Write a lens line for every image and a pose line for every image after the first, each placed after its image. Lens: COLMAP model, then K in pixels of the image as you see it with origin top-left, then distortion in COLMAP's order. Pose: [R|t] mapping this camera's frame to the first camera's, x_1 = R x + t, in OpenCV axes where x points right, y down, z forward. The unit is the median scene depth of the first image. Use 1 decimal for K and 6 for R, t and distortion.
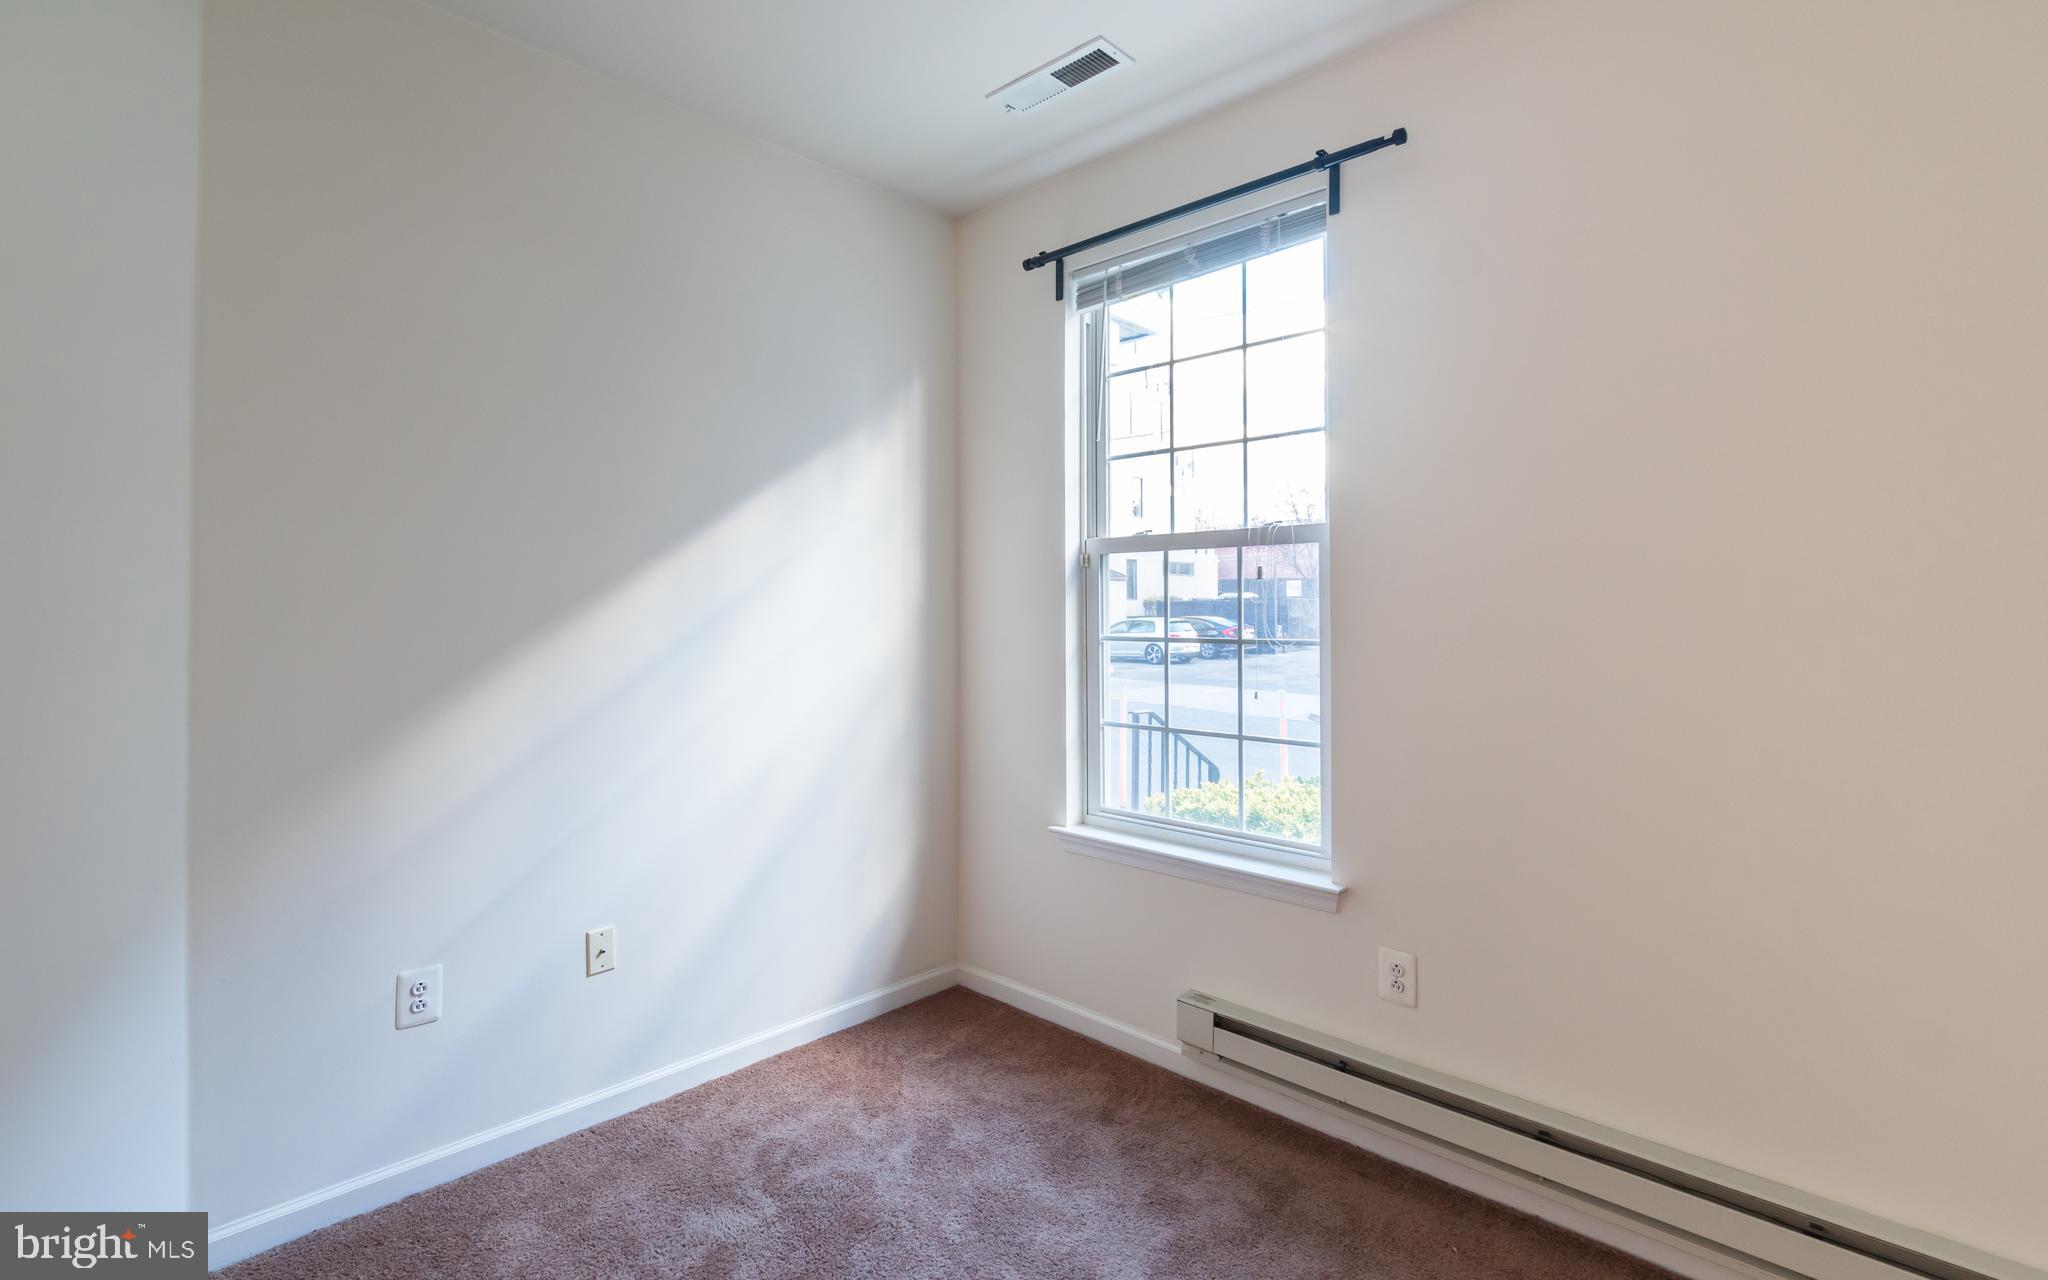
lens RADIAL K [[947.0, 0, 1029.4], [0, 947.0, 600.5], [0, 0, 1]] dist [-0.004336, -0.000414]
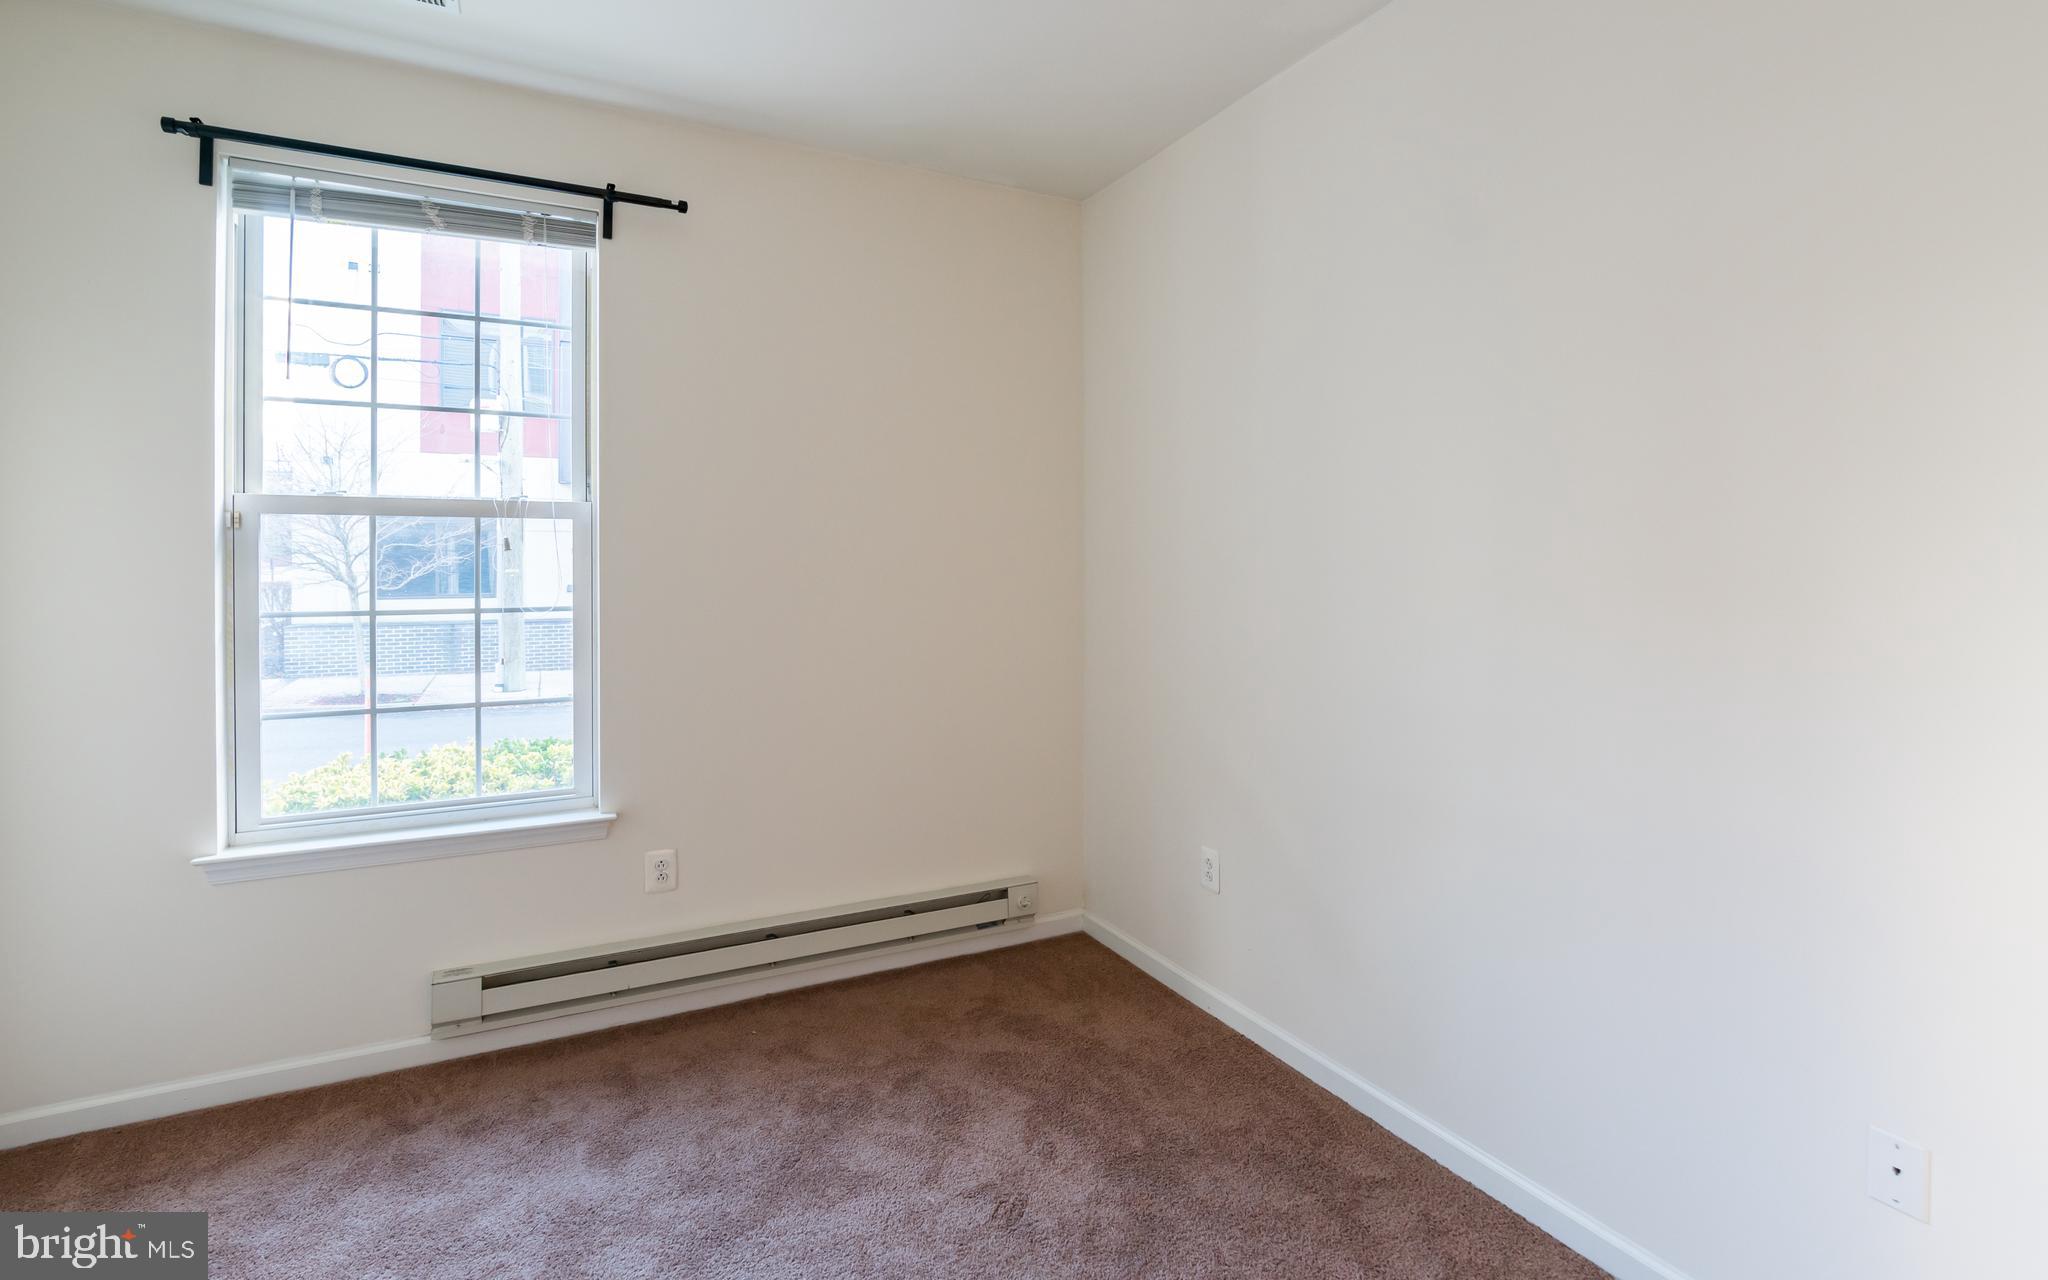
lens RADIAL K [[885.2, 0, 1023.2], [0, 885.2, 585.8], [0, 0, 1]] dist [-0.000018, -0.000209]
pose [[0.352682, -0.011357, 0.935674, -0.469779], [-0.003439, 0.999904, 0.013432, 0.001653], [-0.935737, -0.007955, 0.352609, 0.121396]]
